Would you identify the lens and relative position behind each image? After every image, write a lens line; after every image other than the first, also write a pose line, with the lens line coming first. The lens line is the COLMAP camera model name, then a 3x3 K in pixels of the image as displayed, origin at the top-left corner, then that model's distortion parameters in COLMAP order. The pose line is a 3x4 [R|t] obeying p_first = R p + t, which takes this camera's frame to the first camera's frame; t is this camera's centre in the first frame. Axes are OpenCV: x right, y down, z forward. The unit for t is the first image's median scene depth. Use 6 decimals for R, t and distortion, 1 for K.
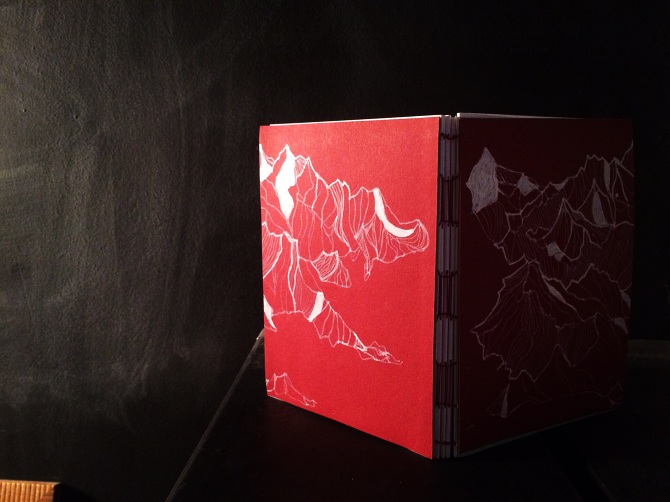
lens RADIAL K [[573.9, 0, 335.4], [0, 573.9, 250.1], [0, 0, 1]] dist [-0.015727, -0.025987]
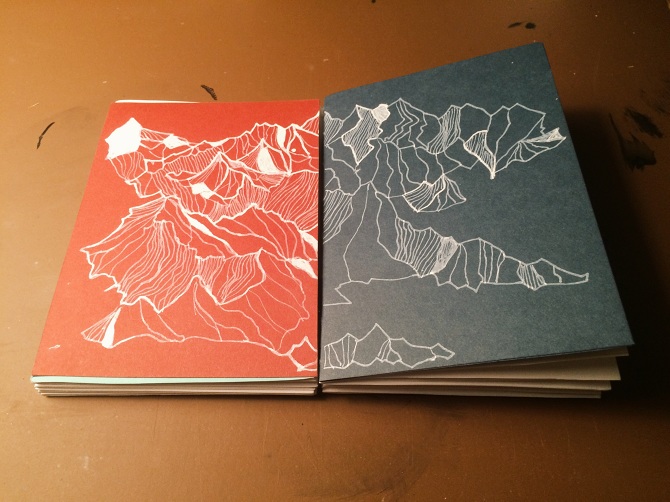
lens RADIAL K [[573.9, 0, 334.5], [0, 573.9, 251.5], [0, 0, 1]] dist [-0.015727, -0.025987]
pose [[0.902576, -0.220486, -0.369787, 0.925621], [-0.071822, 0.769765, -0.634274, 0.685986], [0.424497, 0.599040, 0.678936, 0.494073]]
